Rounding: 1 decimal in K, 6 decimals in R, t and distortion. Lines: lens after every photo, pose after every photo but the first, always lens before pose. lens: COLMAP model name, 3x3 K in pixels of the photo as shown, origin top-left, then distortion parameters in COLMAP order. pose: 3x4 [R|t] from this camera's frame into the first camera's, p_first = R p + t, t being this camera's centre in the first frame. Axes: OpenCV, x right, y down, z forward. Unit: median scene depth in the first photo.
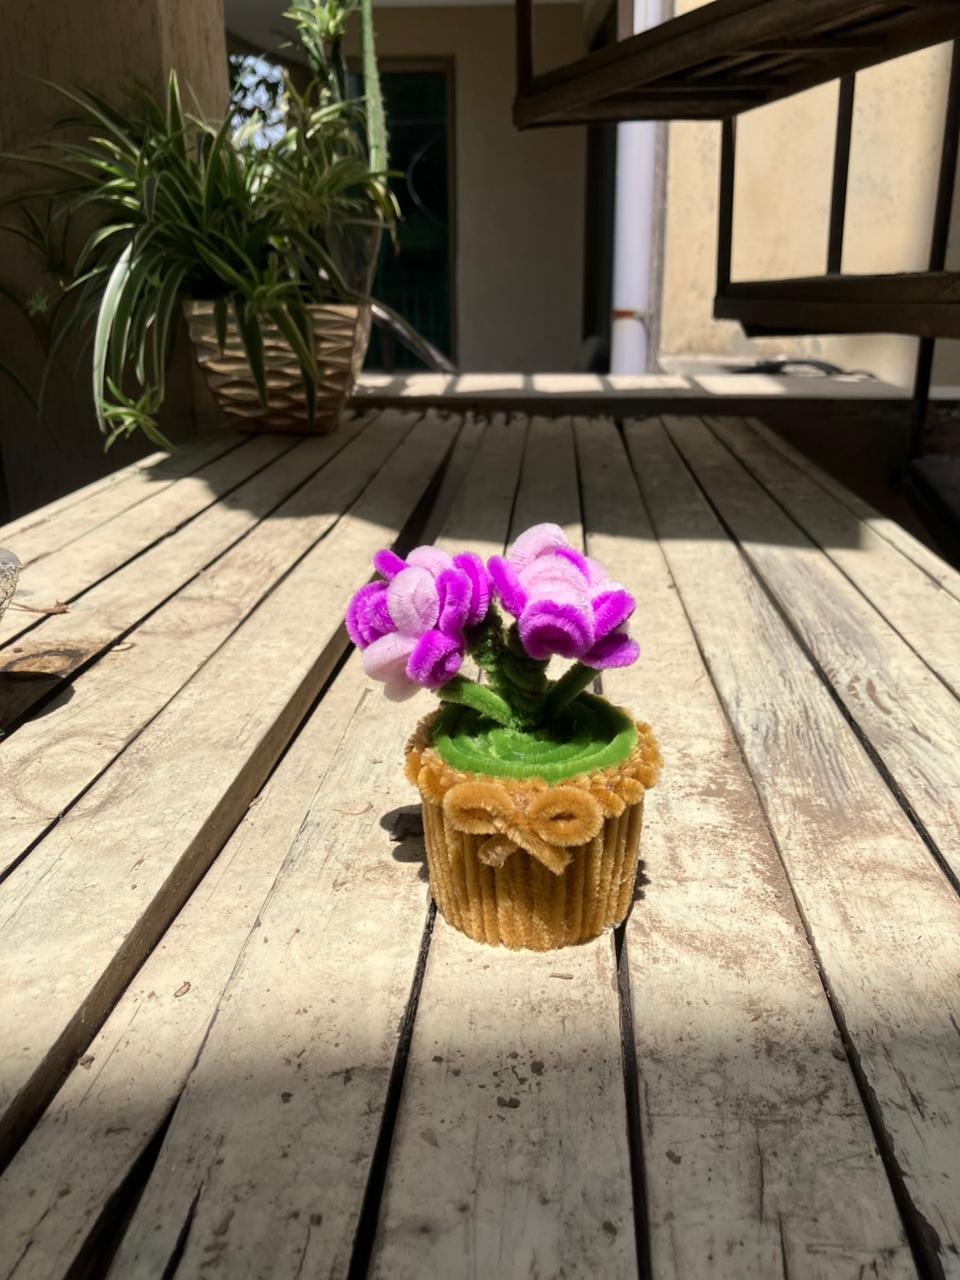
lens RADIAL K [[1064.8, 0, 489.4], [0, 1064.8, 632.1], [0, 0, 1]] dist [0.002538, -0.015950]
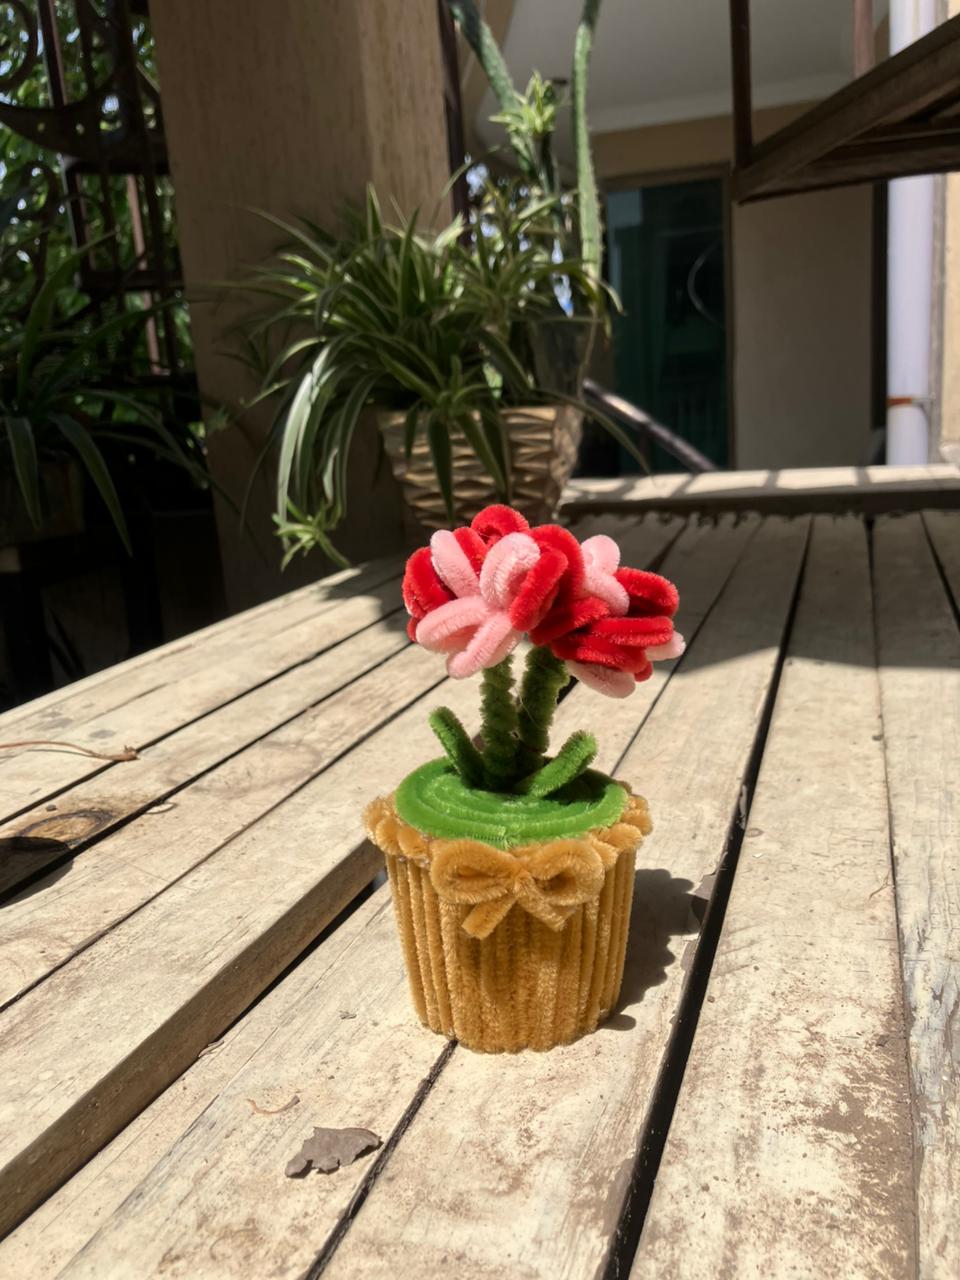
lens RADIAL K [[1064.8, 0, 486.1], [0, 1064.8, 630.0], [0, 0, 1]] dist [0.002538, -0.015950]
pose [[0.962931, -0.006092, -0.269678, 0.127006], [-0.019861, 0.995430, -0.093406, -0.050138], [0.269014, 0.095299, 0.958410, 0.228550]]
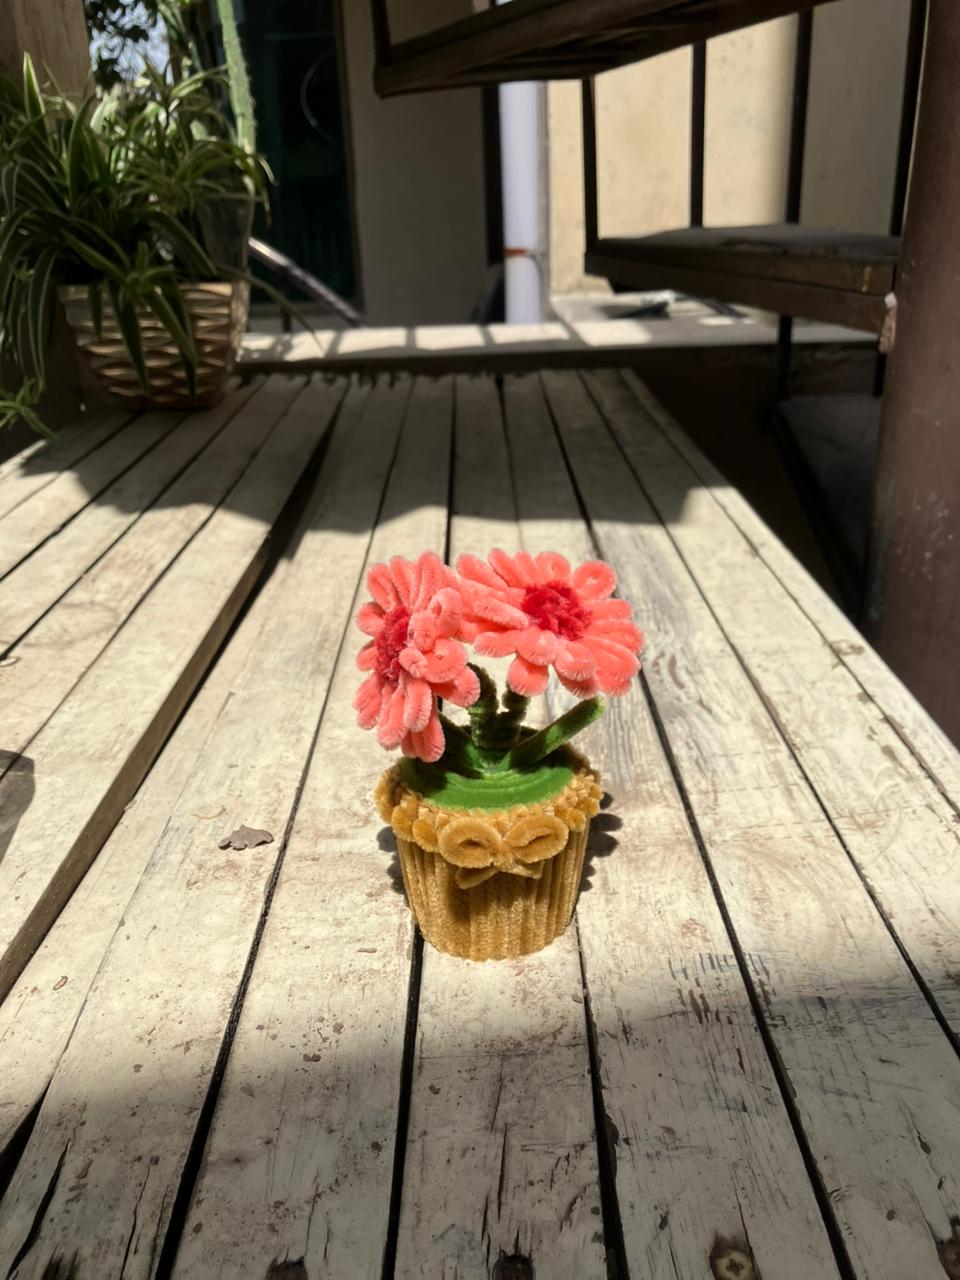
lens RADIAL K [[1064.8, 0, 493.1], [0, 1064.8, 630.8], [0, 0, 1]] dist [0.002538, -0.015950]
pose [[0.996124, -0.059294, 0.064974, 0.077910], [0.054537, 0.995862, 0.072694, -0.065967], [-0.069015, -0.068868, 0.995236, -0.112056]]
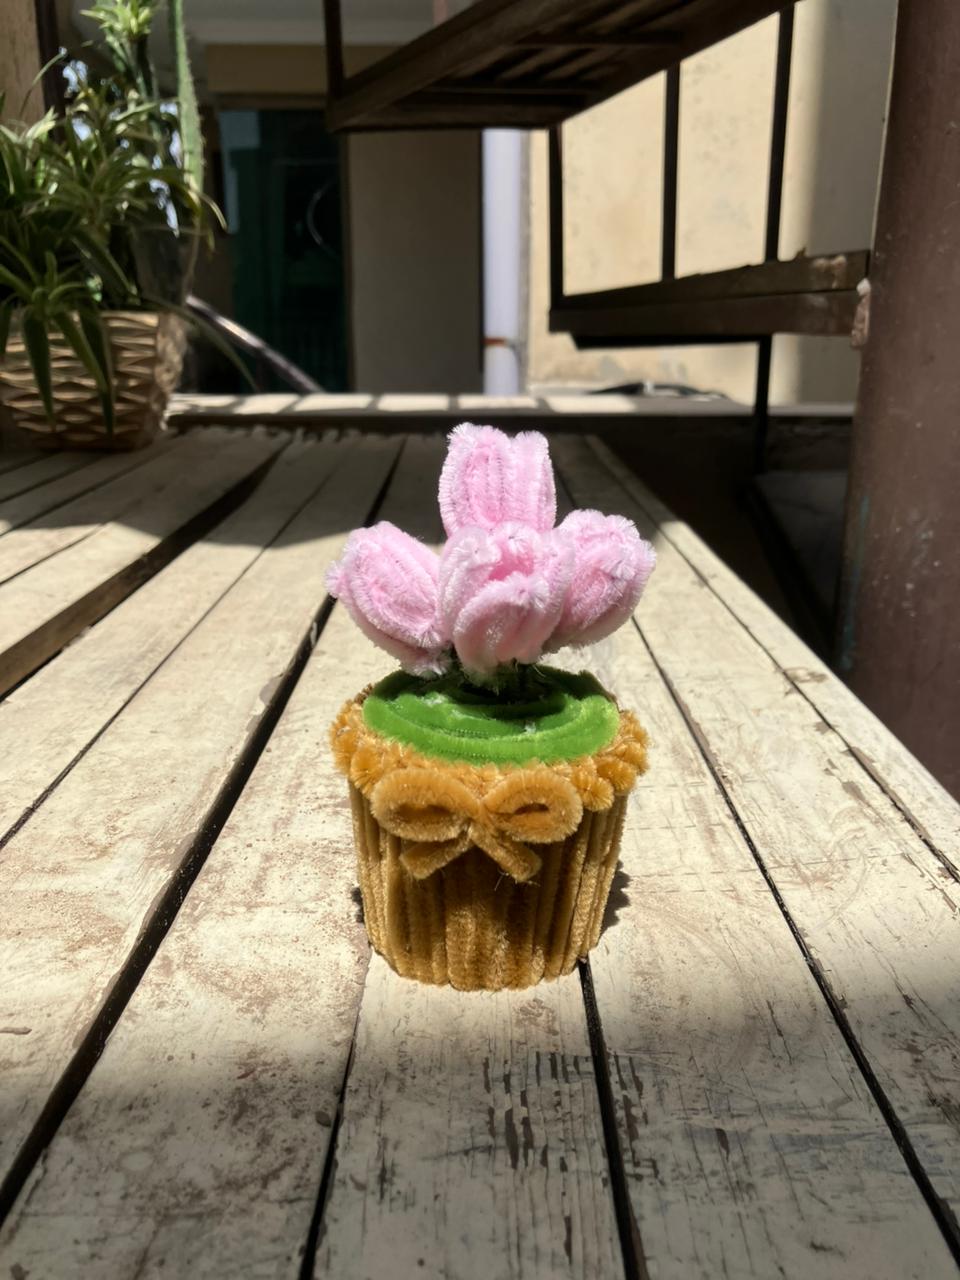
lens RADIAL K [[1064.8, 0, 490.6], [0, 1064.8, 640.6], [0, 0, 1]] dist [0.002538, -0.015950]
pose [[0.997080, -0.019279, 0.073896, 0.183229], [0.021418, 0.999371, -0.028261, 0.032096], [-0.073305, 0.029761, 0.996865, 0.090604]]
